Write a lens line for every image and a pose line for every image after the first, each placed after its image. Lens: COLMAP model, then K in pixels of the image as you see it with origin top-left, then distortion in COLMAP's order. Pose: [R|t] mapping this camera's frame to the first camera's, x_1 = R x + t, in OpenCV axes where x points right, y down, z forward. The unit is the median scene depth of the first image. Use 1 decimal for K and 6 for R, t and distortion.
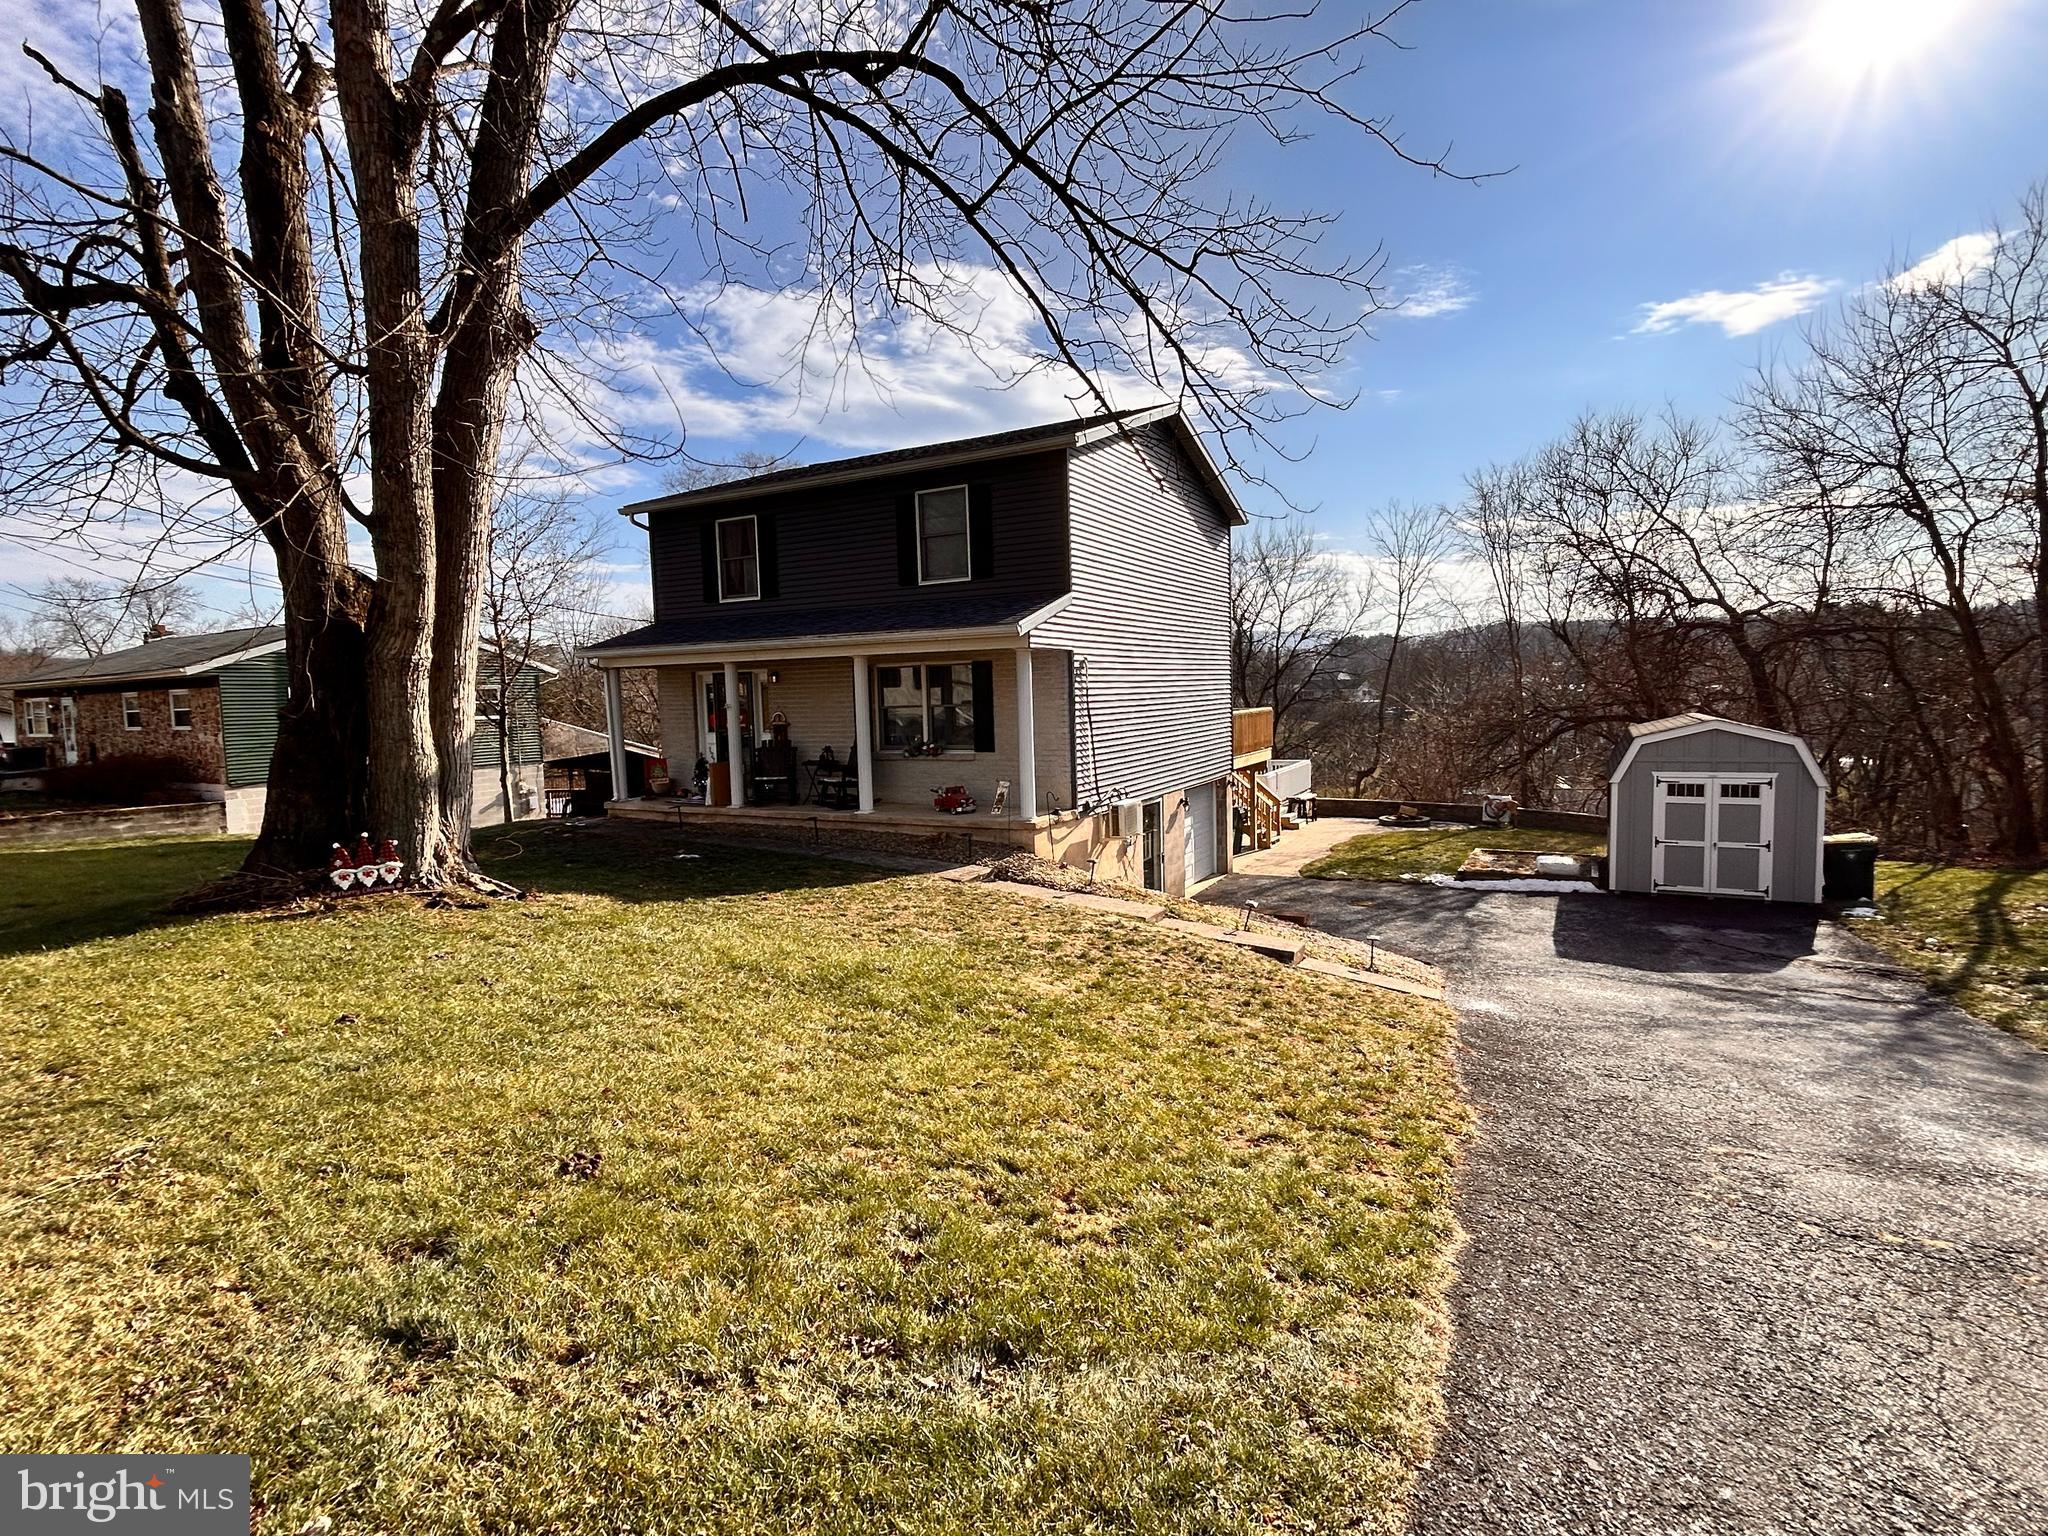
lens RADIAL K [[987.5, 0, 1019.5], [0, 987.5, 769.8], [0, 0, 1]] dist [-0.002917, -0.002505]
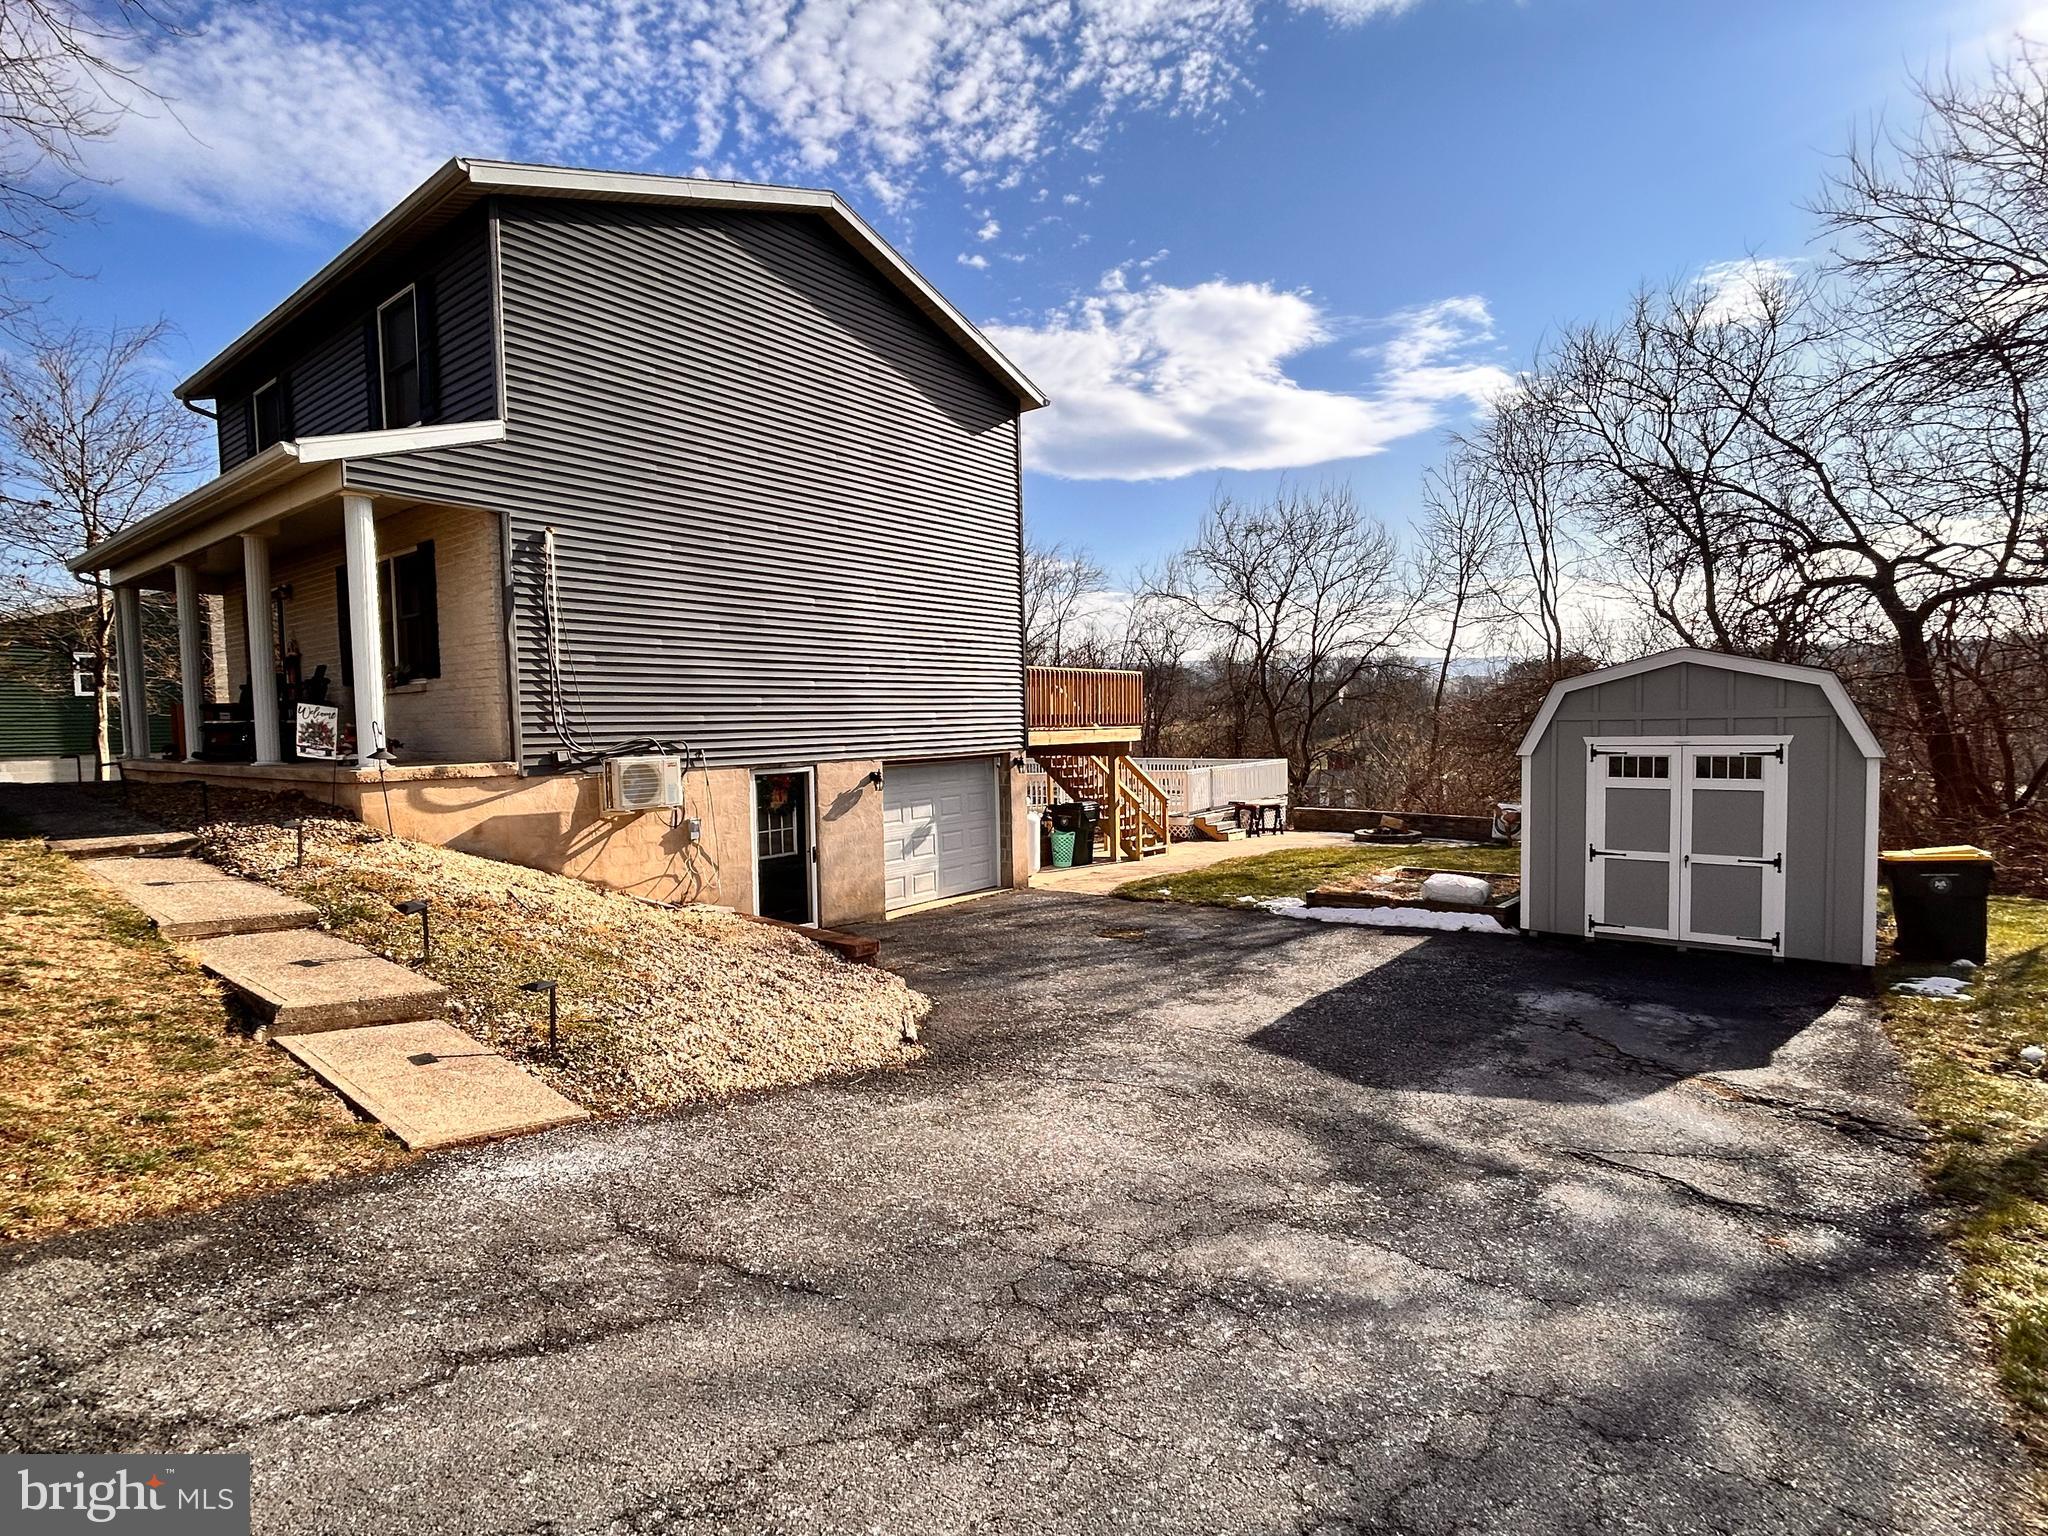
lens RADIAL K [[987.5, 0, 1010.2], [0, 987.5, 778.4], [0, 0, 1]] dist [-0.002917, -0.002505]
pose [[0.986522, 0.017002, -0.162745, 0.450331], [-0.019985, 0.999661, -0.016706, 0.051301], [0.162406, 0.019733, 0.986527, 0.393093]]
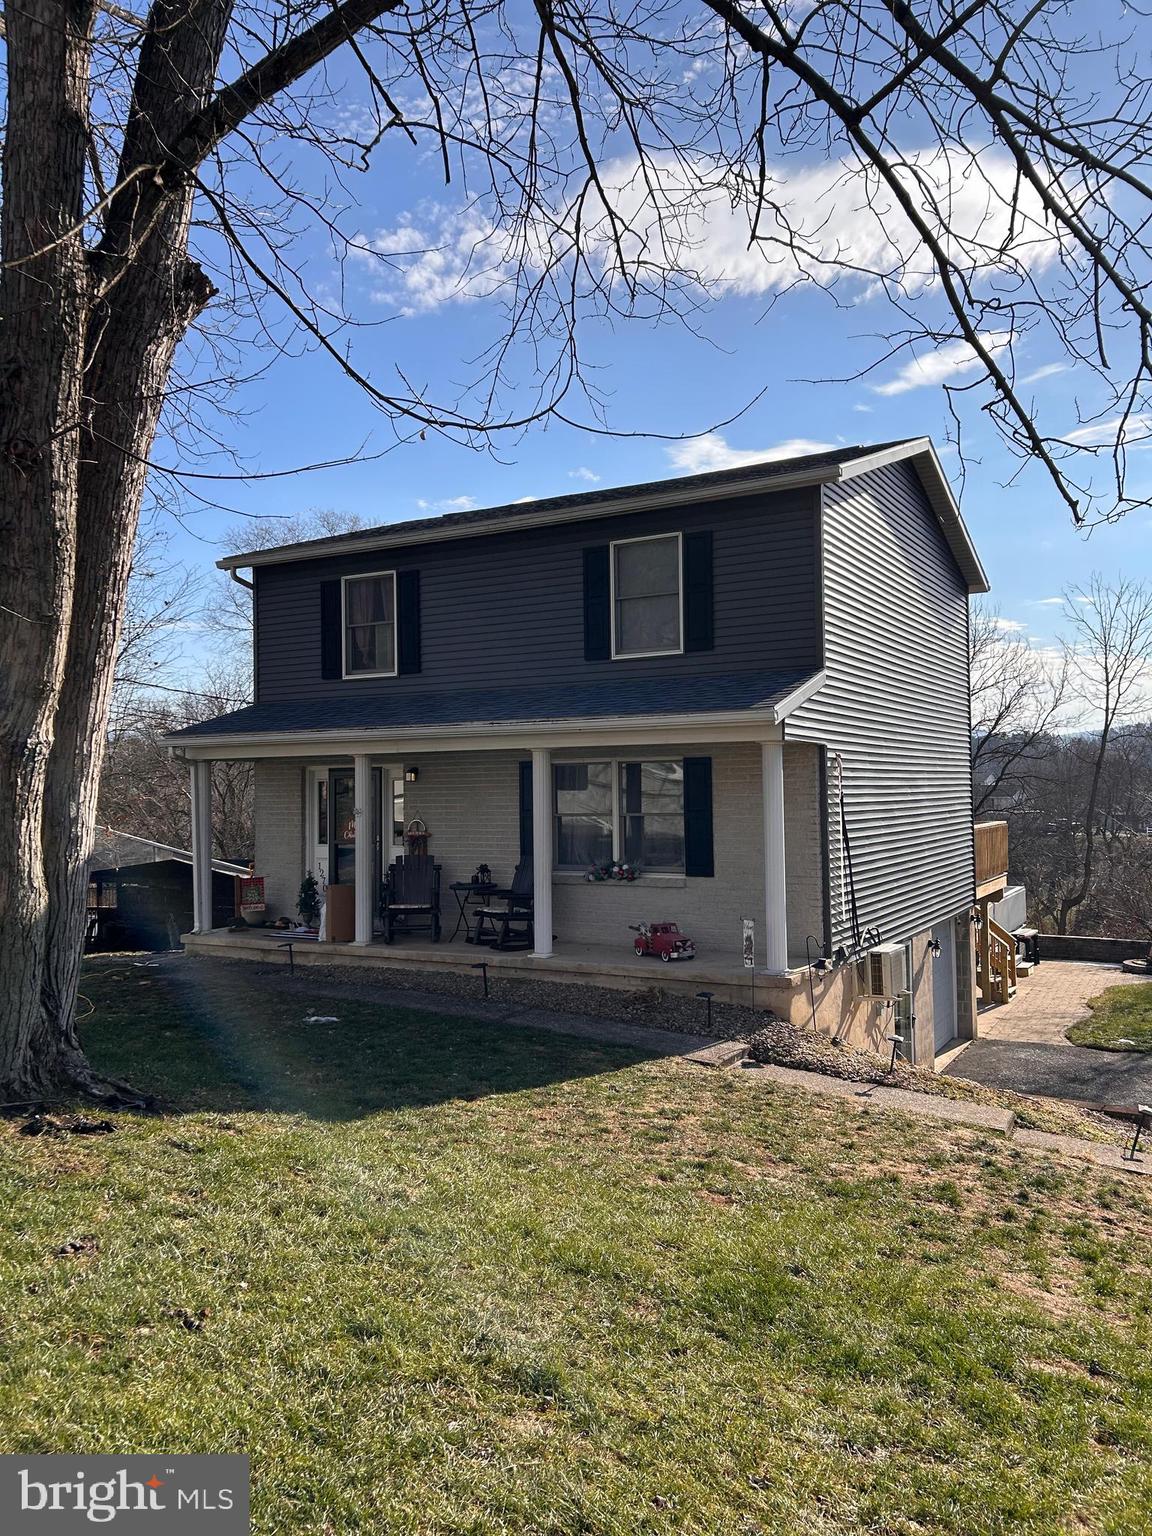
lens RADIAL K [[1152.5, 0, 582.5], [0, 1152.5, 759.9], [0, 0, 1]] dist [0.050640, -0.046121]
pose [[0.999708, 0.013788, -0.019830, -0.106086], [-0.015843, 0.994082, -0.107474, -0.010931], [0.018230, 0.107757, 0.994010, 0.108586]]
